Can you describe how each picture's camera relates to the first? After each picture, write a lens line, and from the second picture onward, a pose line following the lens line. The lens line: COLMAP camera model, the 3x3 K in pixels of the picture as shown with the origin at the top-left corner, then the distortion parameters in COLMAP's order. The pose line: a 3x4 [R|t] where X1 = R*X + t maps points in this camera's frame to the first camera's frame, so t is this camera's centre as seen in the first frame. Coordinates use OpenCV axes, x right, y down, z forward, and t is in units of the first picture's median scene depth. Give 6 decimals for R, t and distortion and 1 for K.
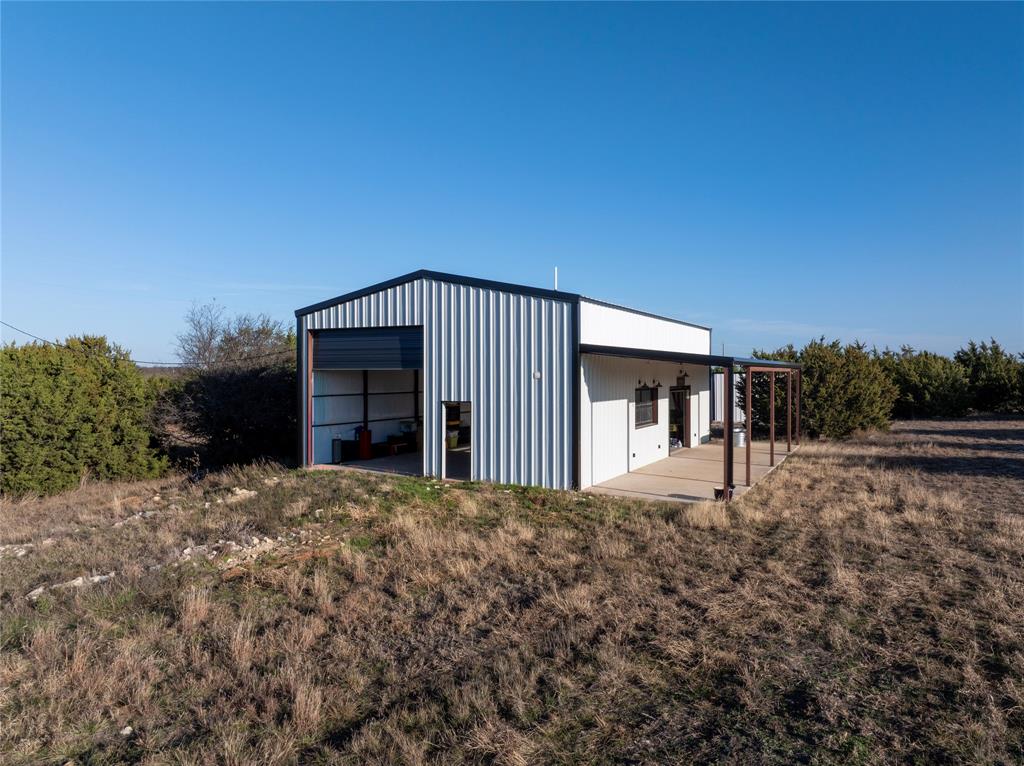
lens RADIAL K [[695.5, 0, 512.0], [0, 695.5, 383.0], [0, 0, 1]] dist [-0.030068, -0.003059]
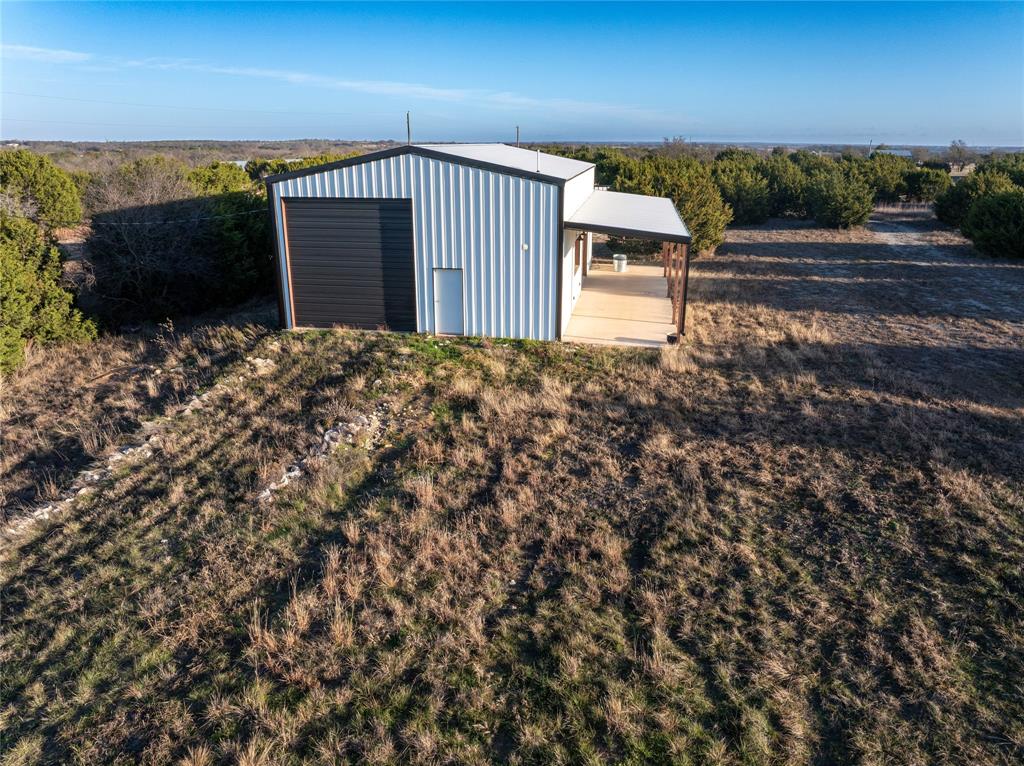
lens RADIAL K [[700.5, 0, 491.2], [0, 700.5, 368.9], [0, 0, 1]] dist [-0.026140, 0.001412]
pose [[0.955544, -0.092091, 0.280100, -0.380030], [0.005176, 0.955067, 0.296346, -0.170219], [-0.294805, -0.281721, 0.913085, -0.129239]]
